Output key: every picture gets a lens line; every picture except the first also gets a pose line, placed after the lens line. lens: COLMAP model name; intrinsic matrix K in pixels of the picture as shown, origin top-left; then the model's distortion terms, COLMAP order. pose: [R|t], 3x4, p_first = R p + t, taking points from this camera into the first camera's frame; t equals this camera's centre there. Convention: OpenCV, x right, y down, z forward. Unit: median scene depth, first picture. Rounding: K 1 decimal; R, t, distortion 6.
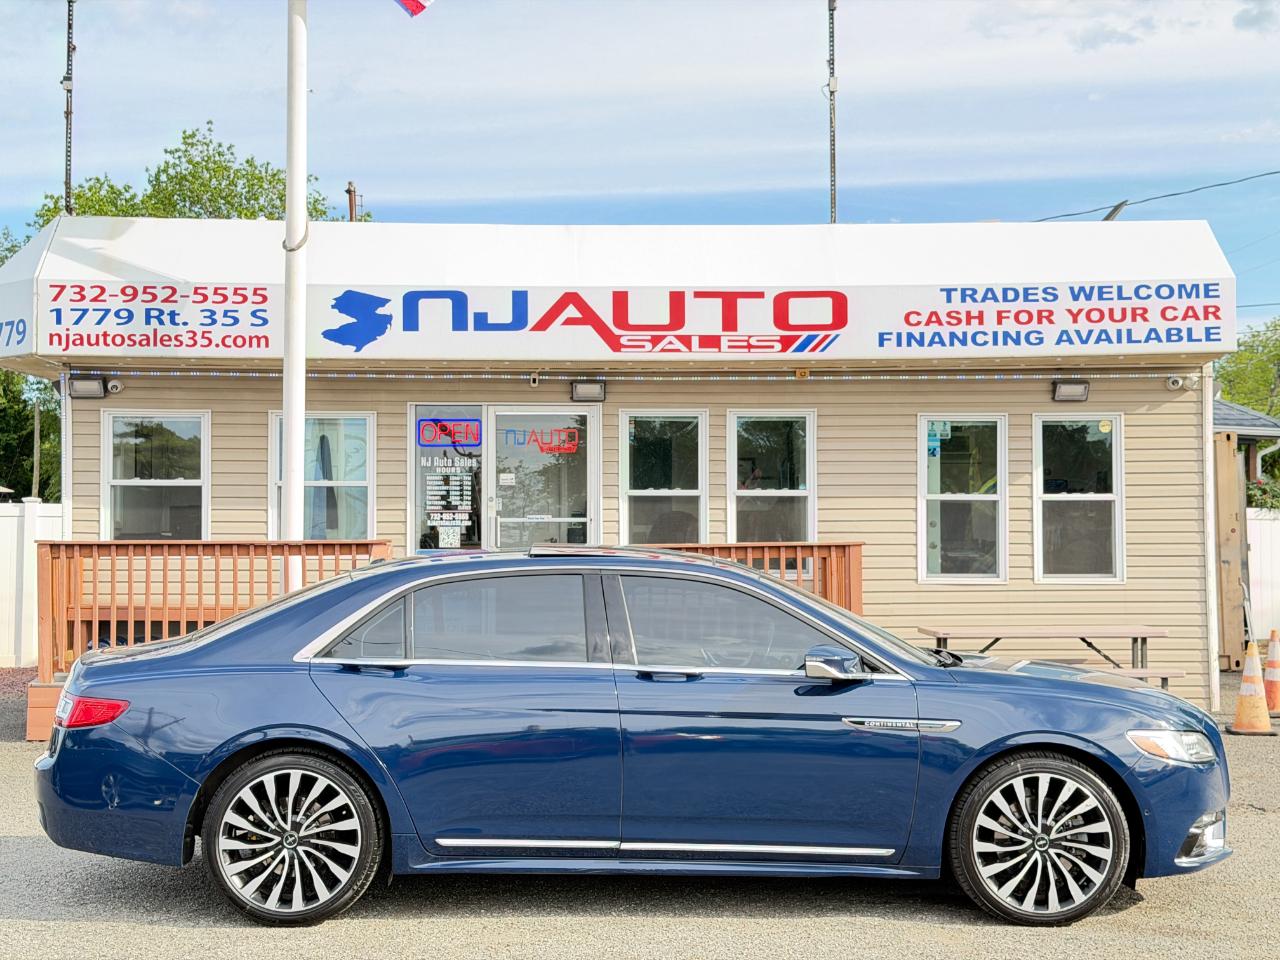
lens RADIAL K [[1808.2, 0, 640.0], [0, 1808.2, 480.0], [0, 0, 1]] dist [0.184644, -0.487827]
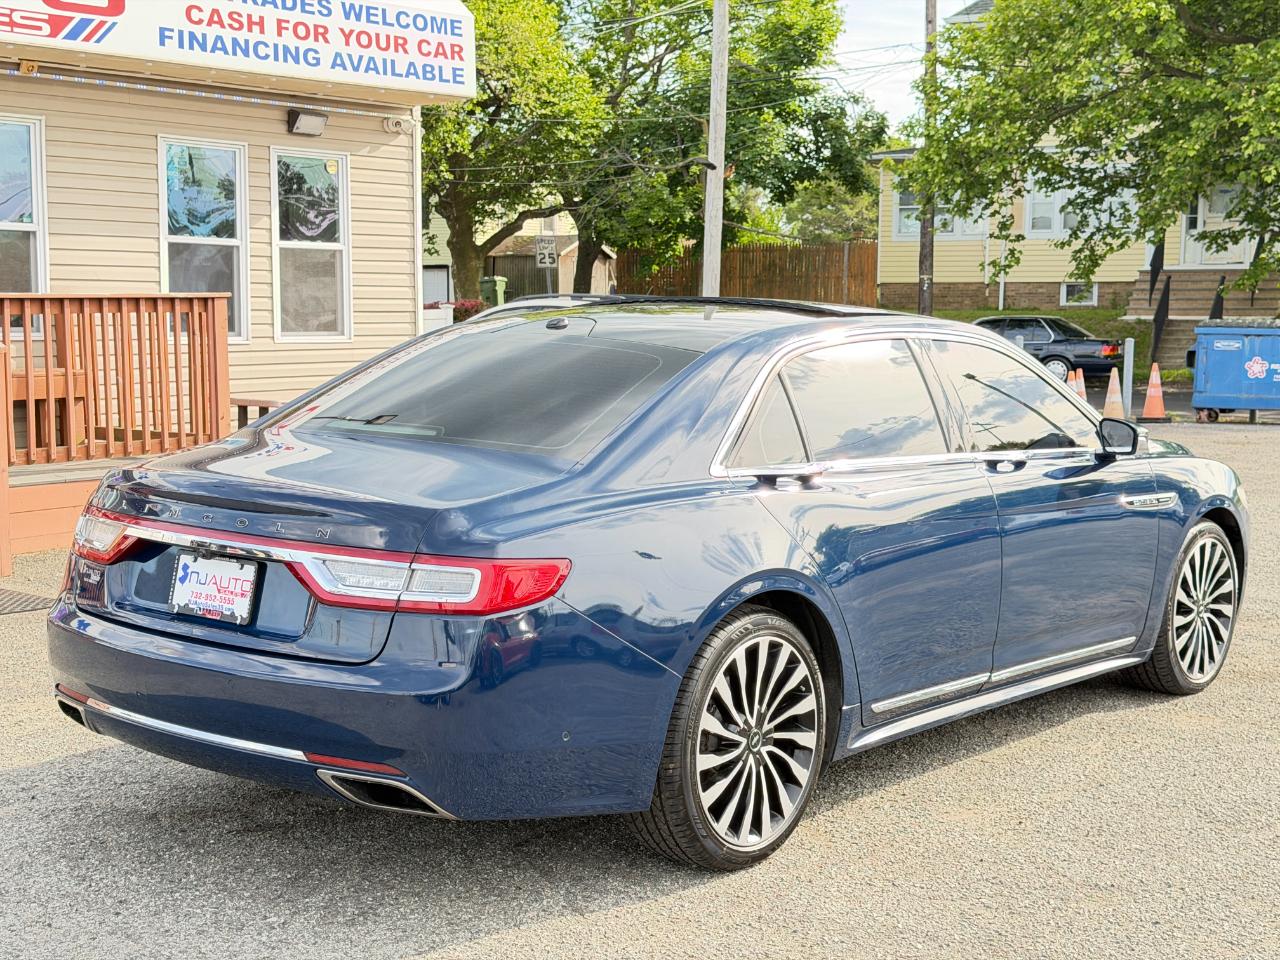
lens RADIAL K [[1808.2, 0, 640.0], [0, 1808.2, 480.0], [0, 0, 1]] dist [0.184644, -0.487827]
pose [[0.643220, -0.066446, 0.762793, -0.357637], [-0.036451, 0.992441, 0.117187, 0.013392], [-0.764813, -0.103181, 0.635936, 0.309665]]
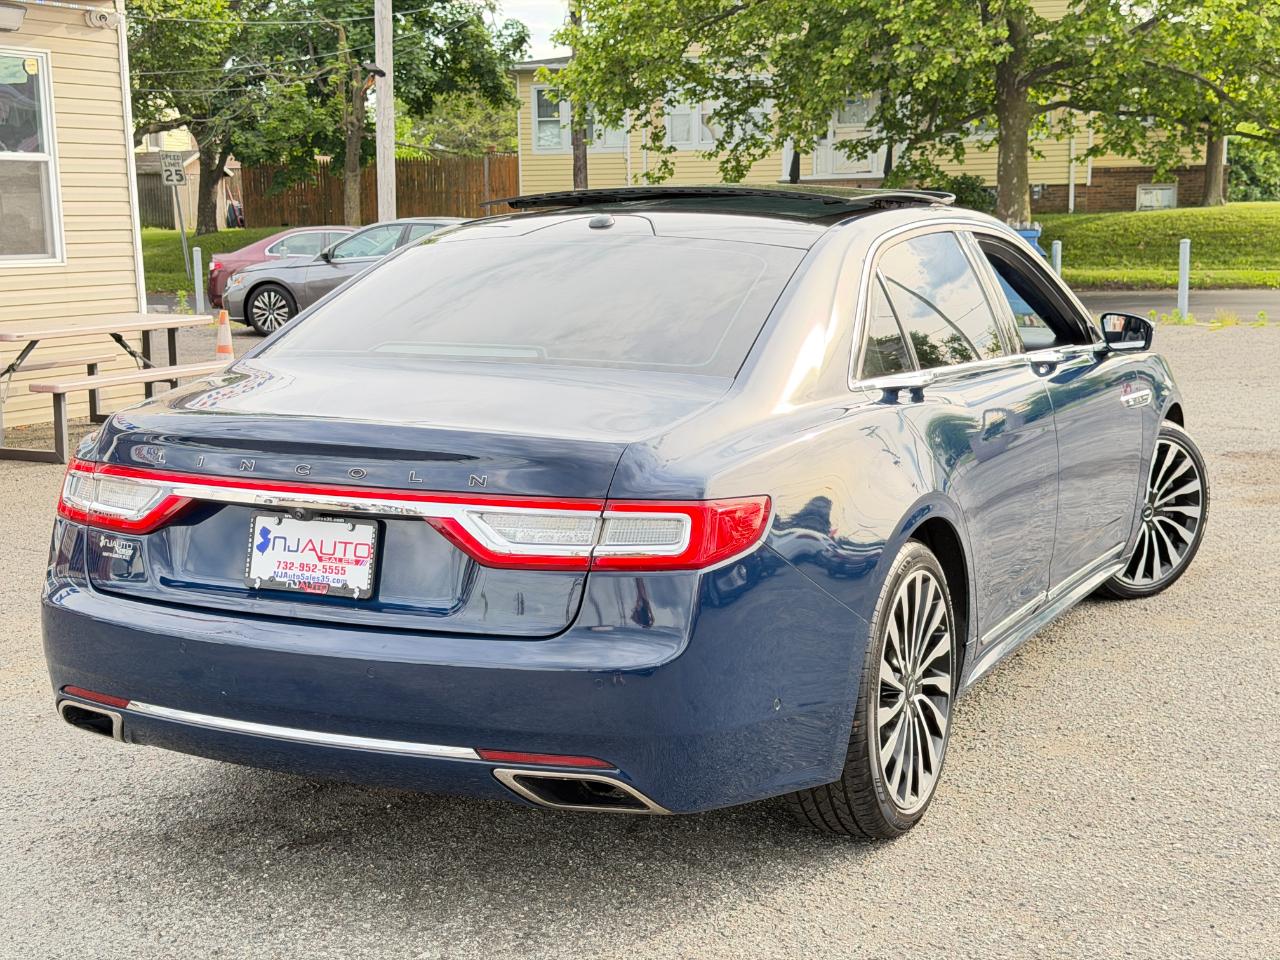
lens RADIAL K [[1808.2, 0, 640.0], [0, 1808.2, 480.0], [0, 0, 1]] dist [0.184644, -0.487827]
pose [[0.453314, -0.130065, 0.881810, -0.366819], [-0.016652, 0.987888, 0.154272, 0.021323], [-0.891195, -0.084617, 0.445657, 0.411460]]
